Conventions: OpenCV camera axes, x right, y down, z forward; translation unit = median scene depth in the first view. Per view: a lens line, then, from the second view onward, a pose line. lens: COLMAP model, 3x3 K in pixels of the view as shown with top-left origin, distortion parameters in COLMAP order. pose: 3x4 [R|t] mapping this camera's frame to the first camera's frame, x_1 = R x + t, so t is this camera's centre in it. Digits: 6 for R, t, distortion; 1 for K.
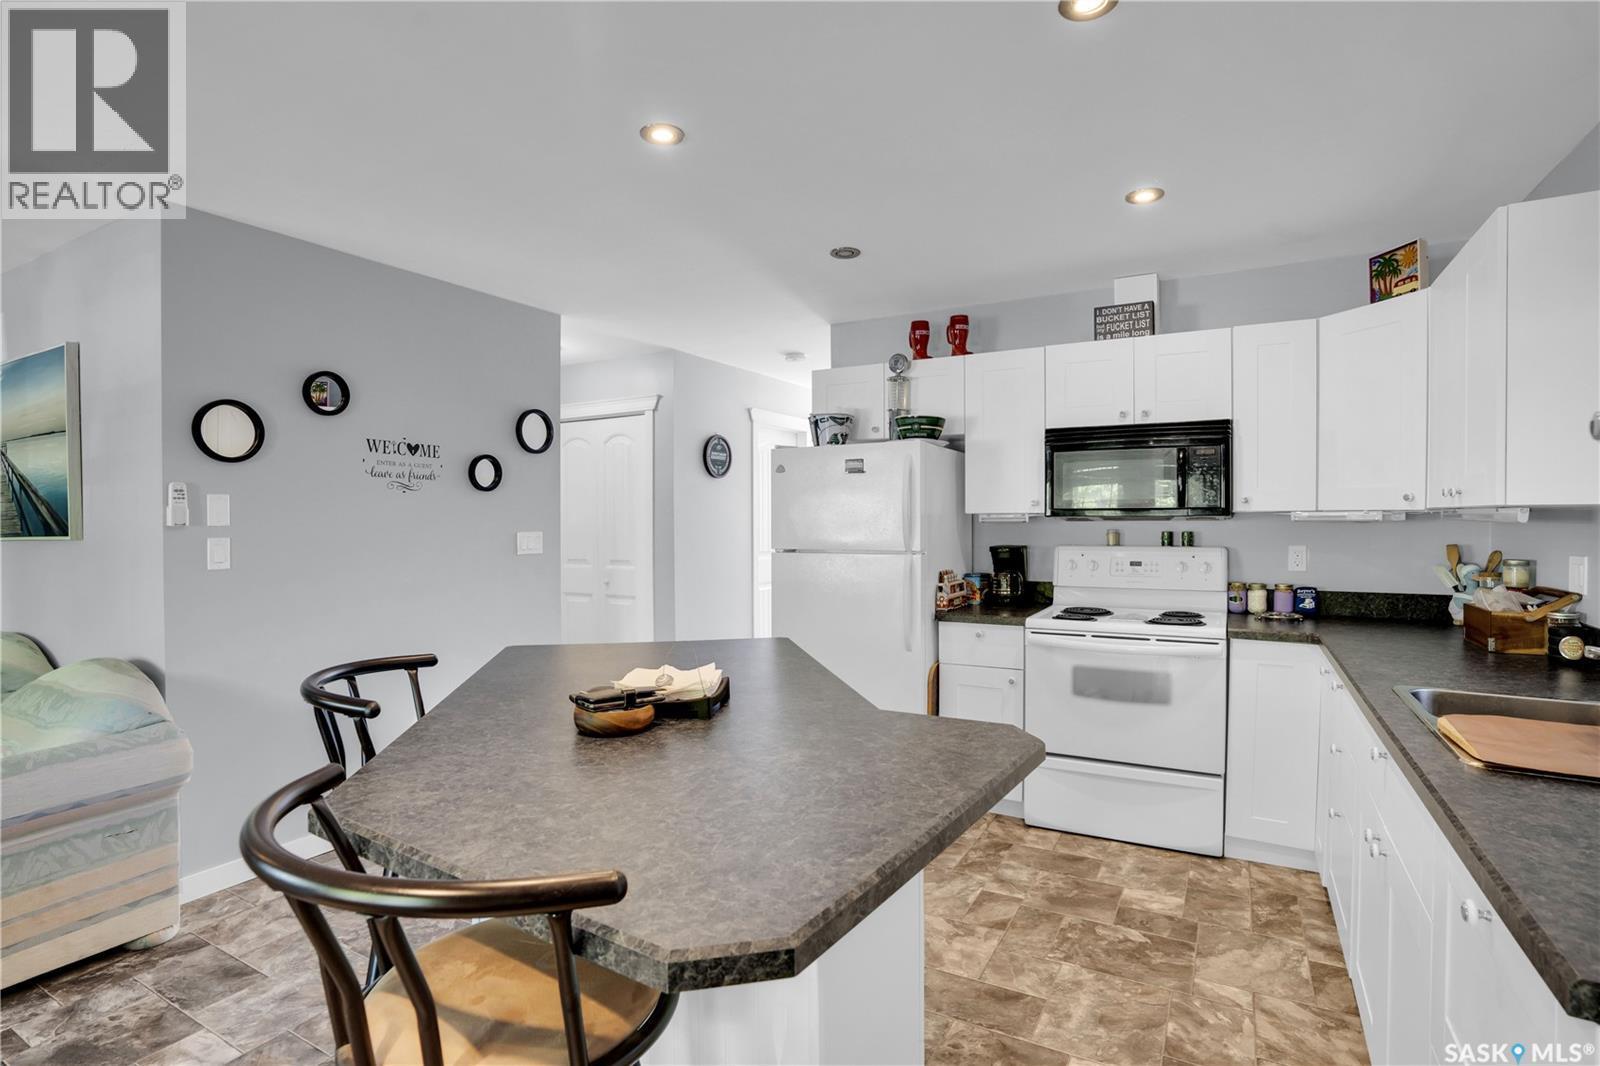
lens RADIAL K [[788.4, 0, 802.8], [0, 788.4, 529.2], [0, 0, 1]] dist [-0.064595, 0.032214]
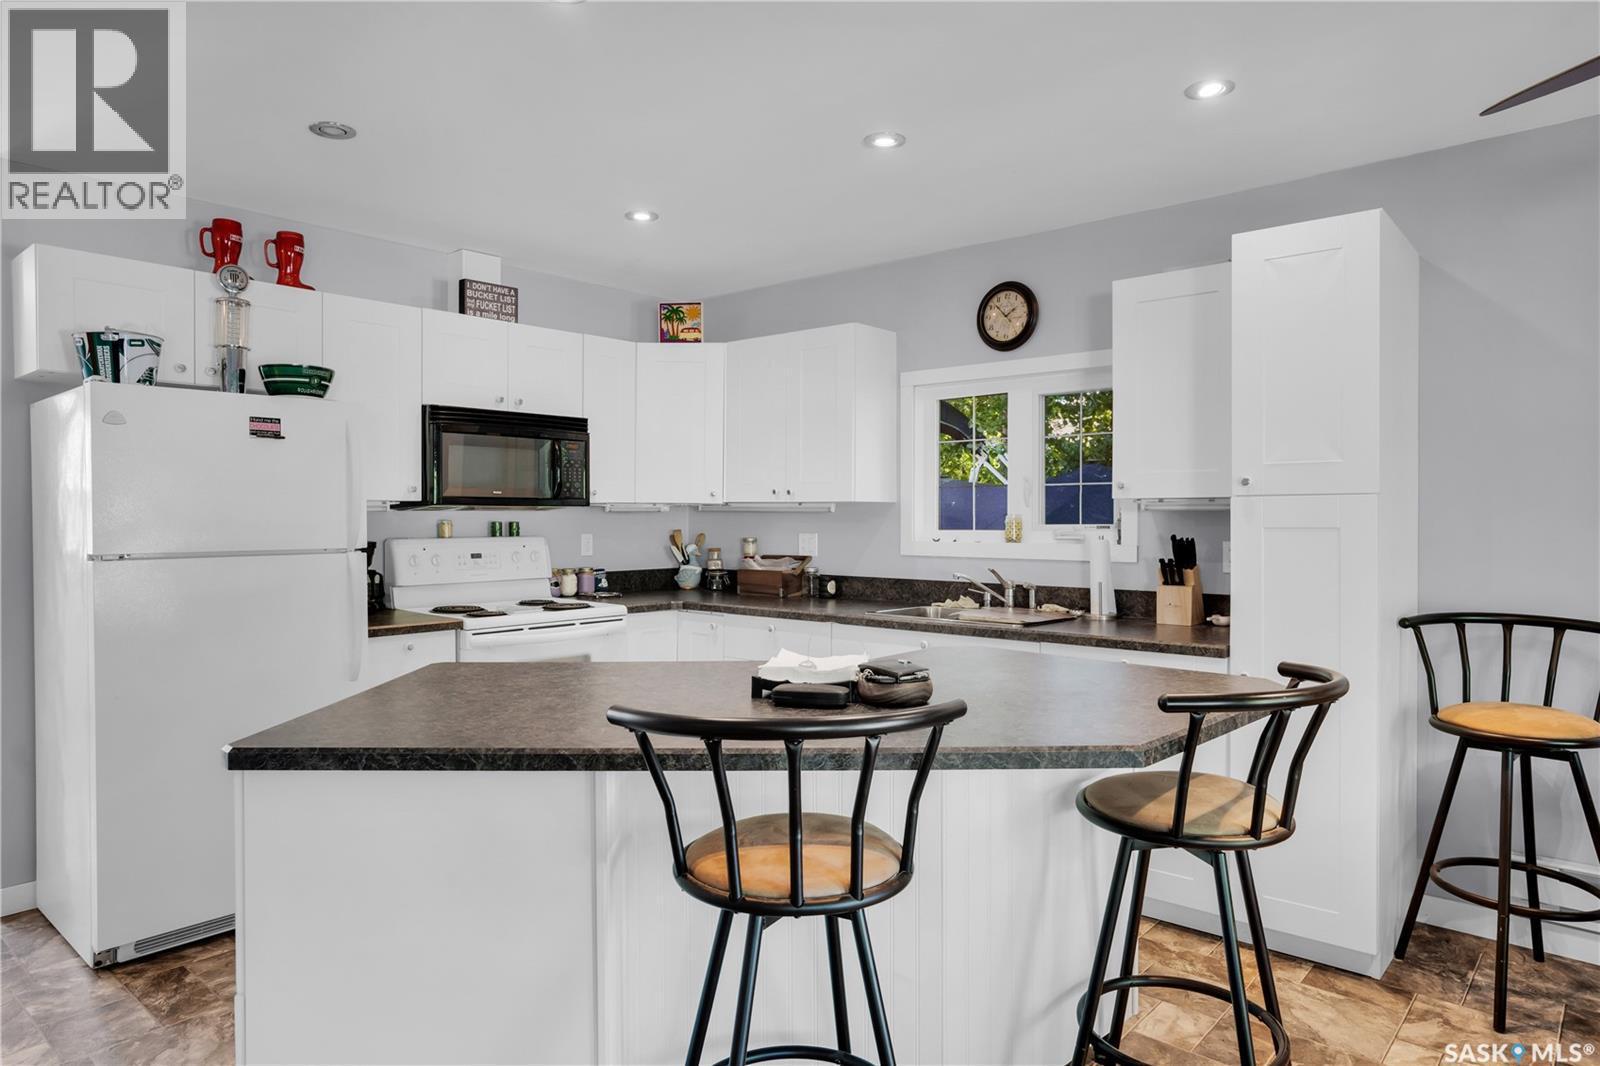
lens RADIAL K [[975.9, 0, 800.0], [0, 975.9, 533.0], [0, 0, 1]] dist [-0.026600, 0.001798]
pose [[0.212667, -0.014821, 0.977012, -0.727783], [0.007302, 0.999881, 0.013578, 0.003834], [-0.977097, 0.004246, 0.212750, 0.406362]]
